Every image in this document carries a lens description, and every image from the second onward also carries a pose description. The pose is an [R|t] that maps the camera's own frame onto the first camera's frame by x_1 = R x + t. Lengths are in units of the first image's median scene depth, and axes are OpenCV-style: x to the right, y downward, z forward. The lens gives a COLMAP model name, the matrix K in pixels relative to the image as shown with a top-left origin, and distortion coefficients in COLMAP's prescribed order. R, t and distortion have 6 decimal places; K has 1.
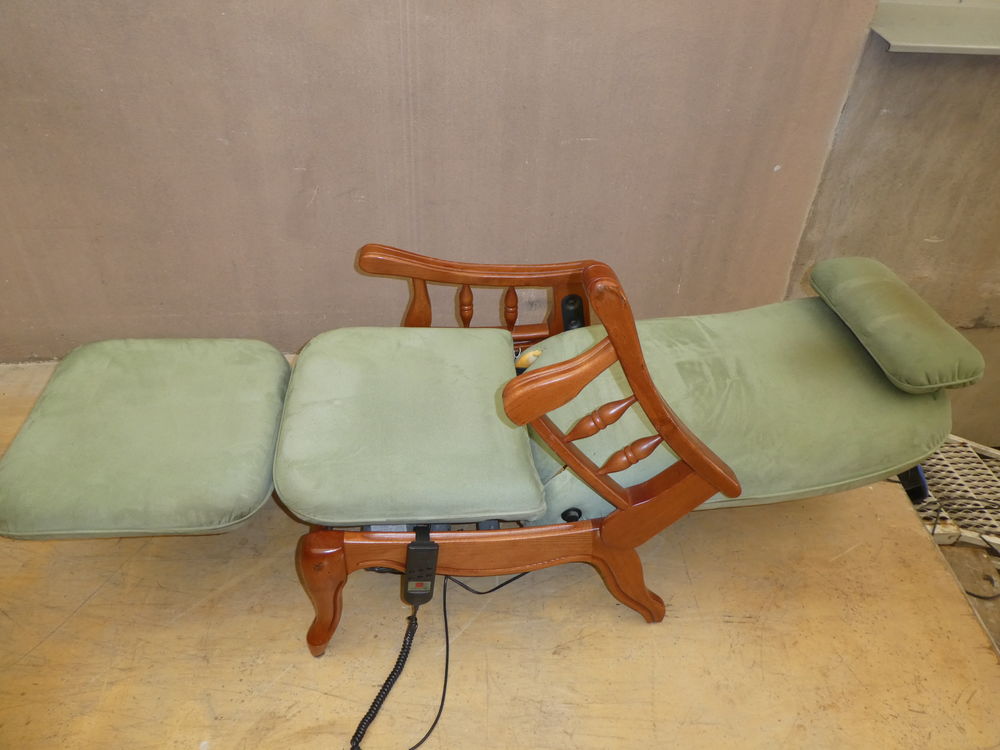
lens RADIAL K [[705.7, 0, 501.1], [0, 705.7, 366.7], [0, 0, 1]] dist [-0.023849, 0.012756]
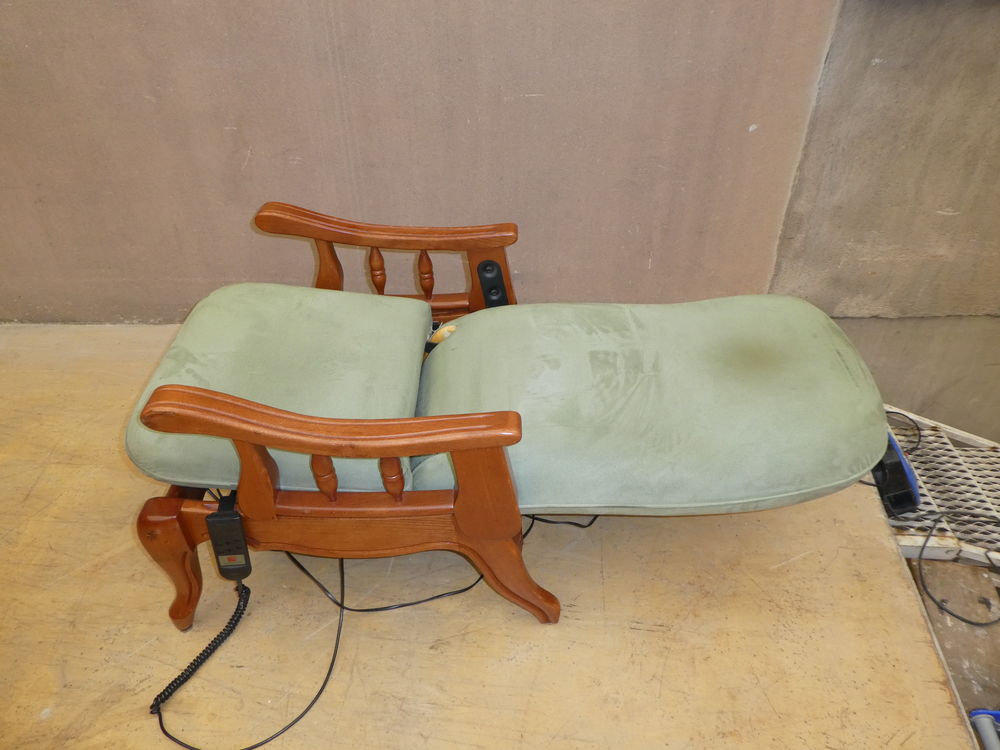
lens RADIAL K [[705.7, 0, 500.3], [0, 705.7, 363.1], [0, 0, 1]] dist [-0.023849, 0.012756]
pose [[0.993057, 0.033613, -0.112731, 0.247145], [-0.032767, 0.999419, 0.009357, 0.024923], [0.112980, -0.005598, 0.993581, 0.099100]]
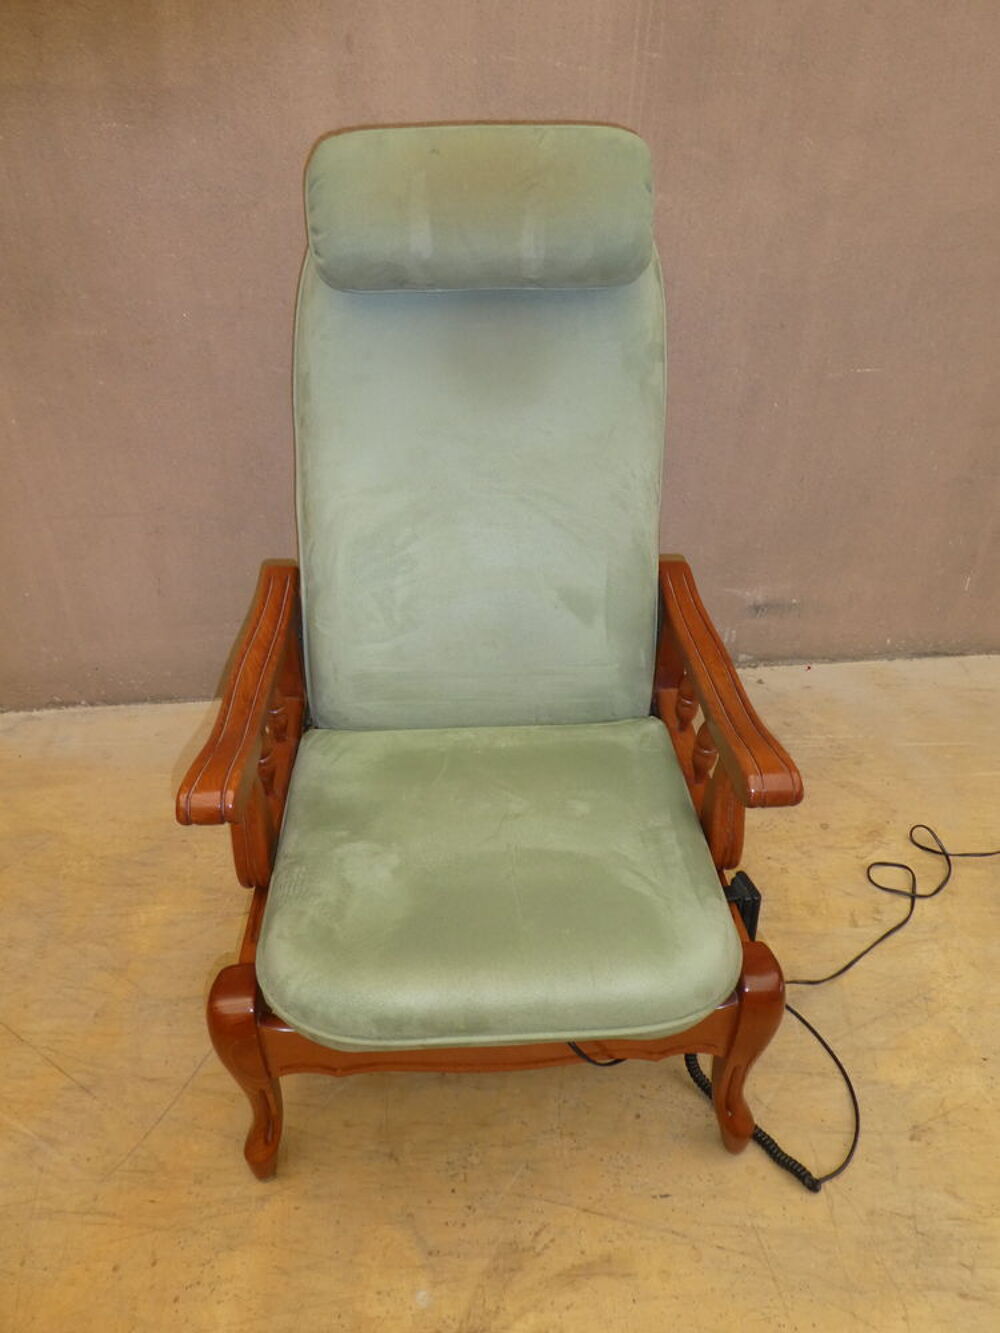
lens RADIAL K [[940.7, 0, 510.2], [0, 940.7, 675.7], [0, 0, 1]] dist [-0.023849, 0.012756]
pose [[0.999571, -0.020699, -0.020732, -0.266141], [0.020418, 0.999698, -0.013707, -0.023743], [0.021009, 0.013277, 0.999691, 0.102473]]
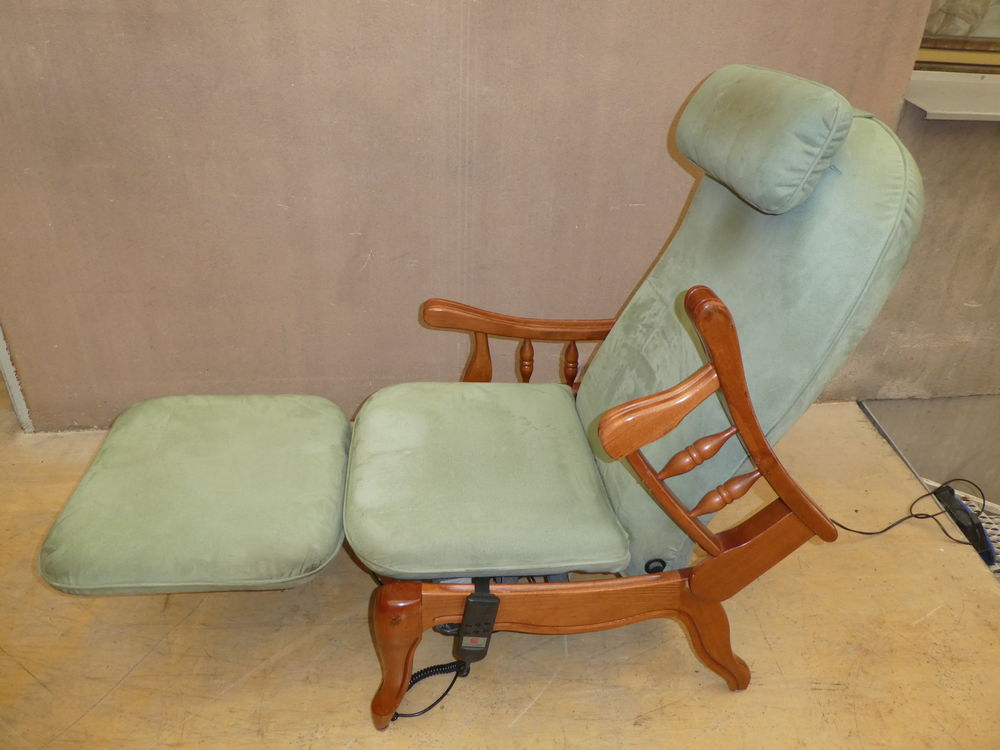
lens RADIAL K [[705.7, 0, 503.9], [0, 705.7, 372.0], [0, 0, 1]] dist [-0.023849, 0.012756]
pose [[0.999961, -0.007340, 0.005000, -0.095775], [0.007941, 0.991048, -0.133272, 0.066625], [-0.003977, 0.133306, 0.991067, 0.019870]]
